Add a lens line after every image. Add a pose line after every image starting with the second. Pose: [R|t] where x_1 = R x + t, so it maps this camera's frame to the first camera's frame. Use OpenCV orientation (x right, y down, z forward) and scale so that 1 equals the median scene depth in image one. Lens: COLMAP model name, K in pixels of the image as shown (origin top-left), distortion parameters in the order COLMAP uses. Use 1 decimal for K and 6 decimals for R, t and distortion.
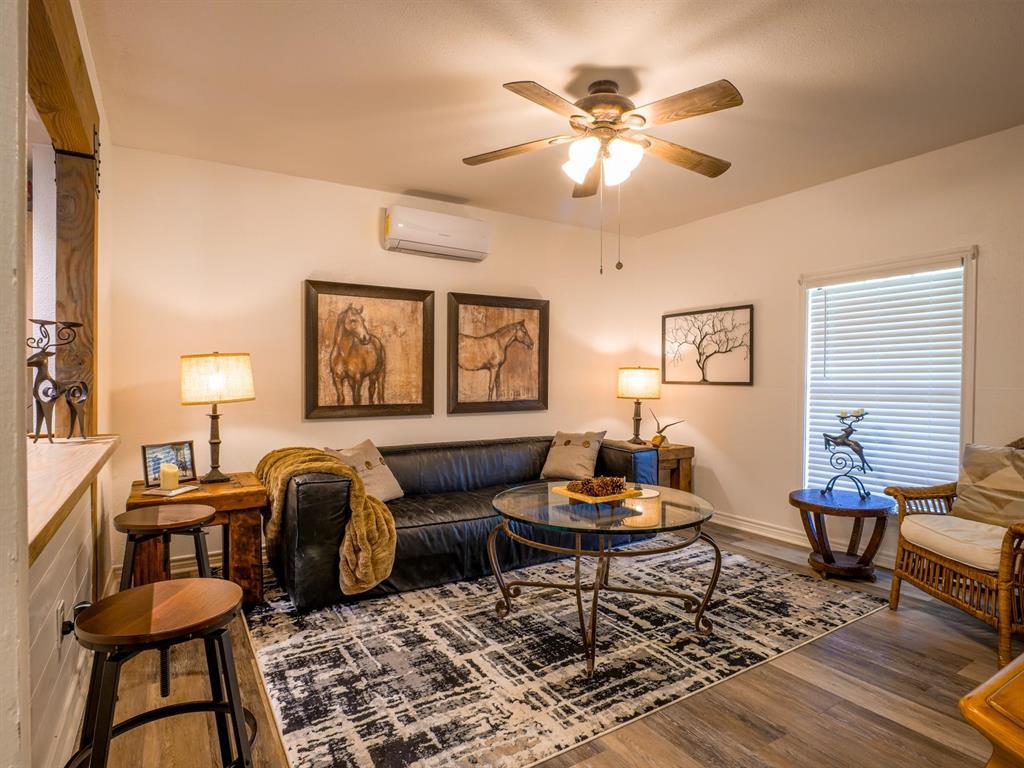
lens RADIAL K [[560.1, 0, 511.7], [0, 560.1, 382.3], [0, 0, 1]] dist [-0.015140, 0.002374]
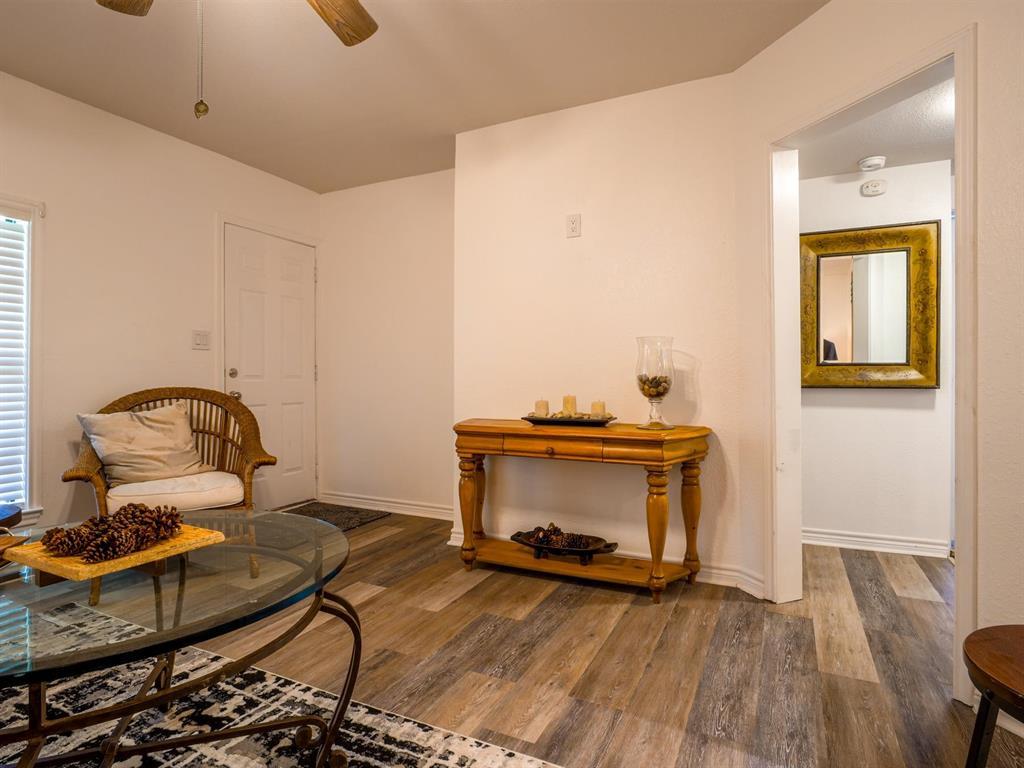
lens RADIAL K [[560.1, 0, 511.7], [0, 560.1, 382.3], [0, 0, 1]] dist [-0.015140, 0.002374]
pose [[-0.531858, -0.005194, 0.846817, -0.290446], [0.009531, 0.999881, 0.012119, 0.038578], [-0.846780, 0.014517, -0.531746, 0.667378]]
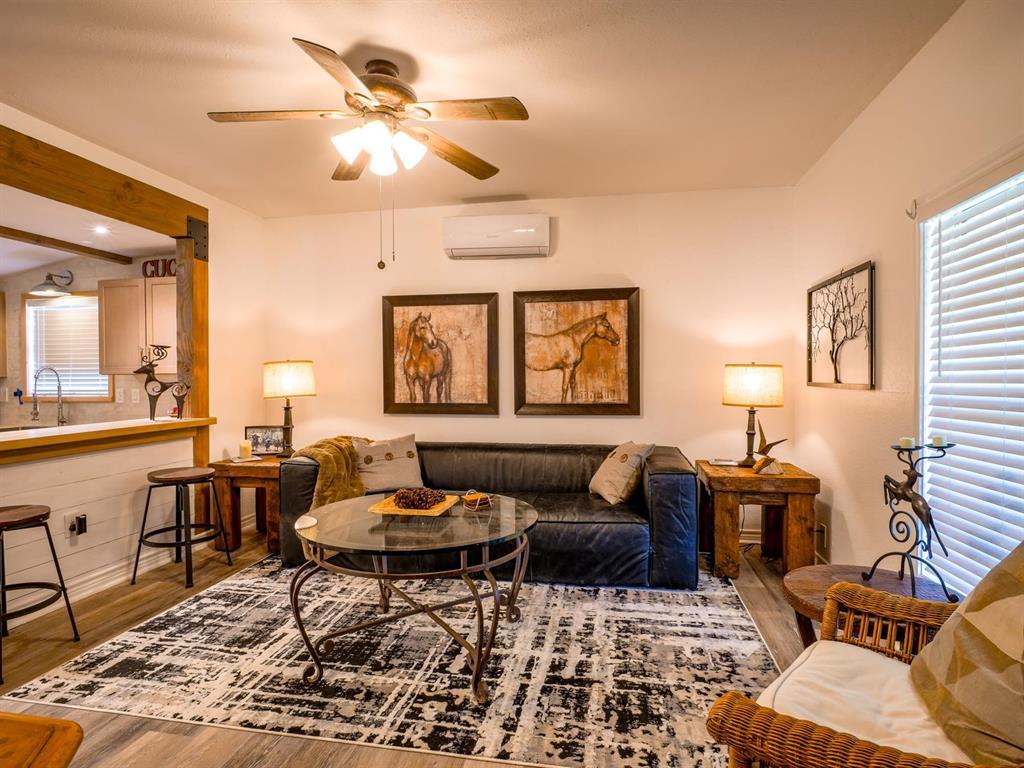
lens RADIAL K [[560.1, 0, 511.7], [0, 560.1, 382.3], [0, 0, 1]] dist [-0.015140, 0.002374]
pose [[0.738748, 0.003392, -0.673974, 0.612029], [-0.001030, 0.999992, 0.003904, -0.005461], [0.673981, -0.002190, 0.738745, 0.294928]]
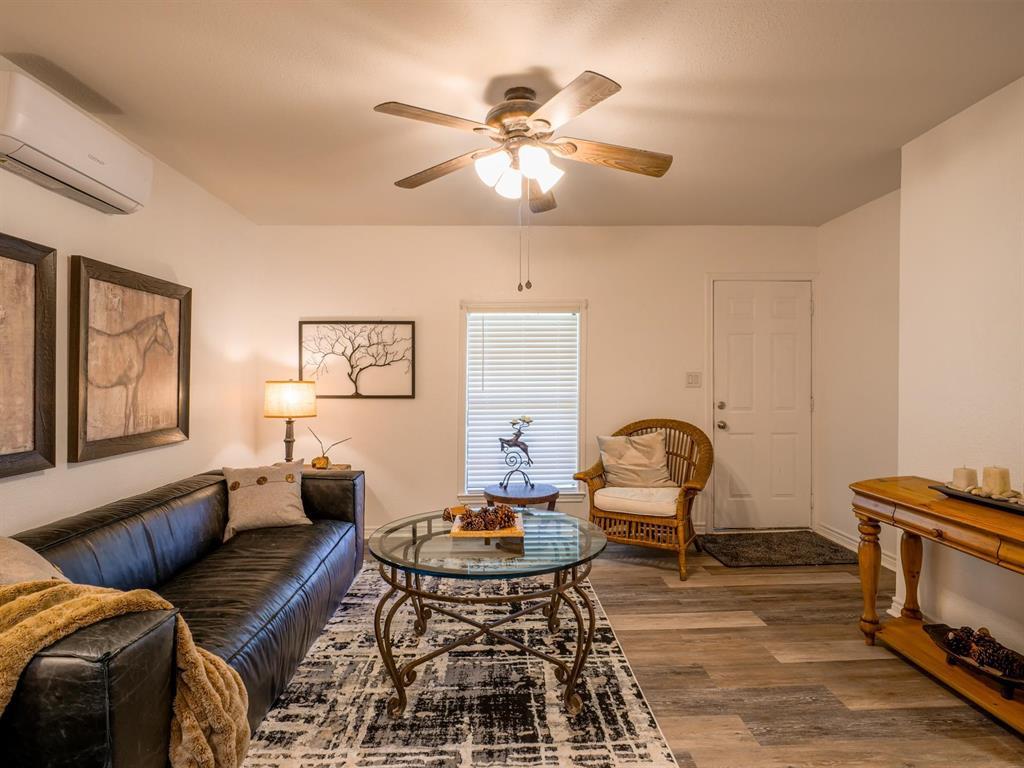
lens RADIAL K [[560.1, 0, 511.7], [0, 560.1, 382.3], [0, 0, 1]] dist [-0.015140, 0.002374]
pose [[0.499539, -0.006426, 0.866268, -0.429518], [0.010321, 0.999946, 0.001466, -0.026739], [-0.866230, 0.008208, 0.499578, 0.349924]]
